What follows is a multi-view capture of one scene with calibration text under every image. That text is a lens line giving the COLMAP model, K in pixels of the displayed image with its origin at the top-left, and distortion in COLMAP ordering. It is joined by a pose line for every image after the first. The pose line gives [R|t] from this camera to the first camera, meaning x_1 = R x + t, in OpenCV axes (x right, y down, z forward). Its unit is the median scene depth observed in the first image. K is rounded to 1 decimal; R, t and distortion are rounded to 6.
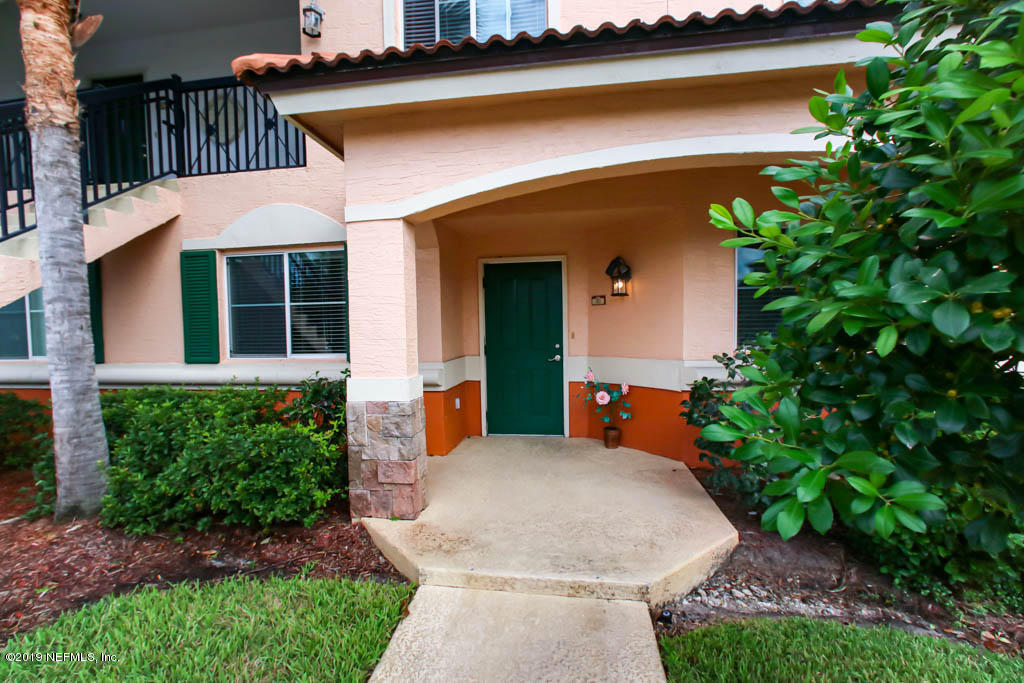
lens RADIAL K [[464.5, 0, 508.8], [0, 464.5, 345.0], [0, 0, 1]] dist [-0.026494, 0.010216]
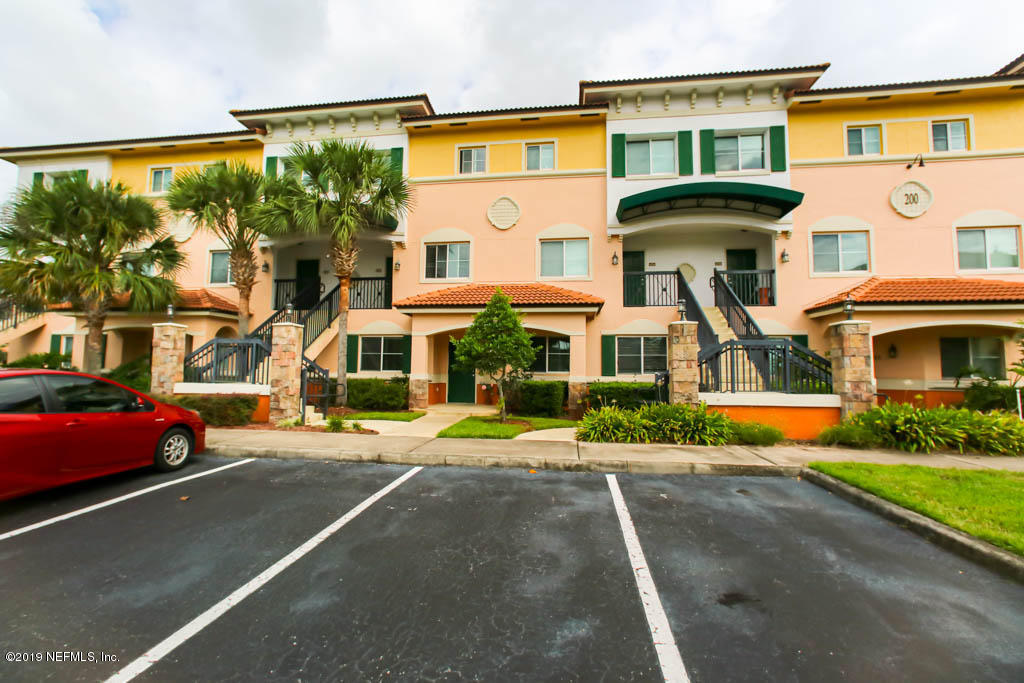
lens RADIAL K [[464.5, 0, 491.4], [0, 464.5, 328.9], [0, 0, 1]] dist [-0.026494, 0.010216]
pose [[0.999419, 0.031129, -0.013909, 0.266182], [-0.032724, 0.990302, -0.135024, 0.136402], [0.009571, 0.135400, 0.990745, -2.002270]]
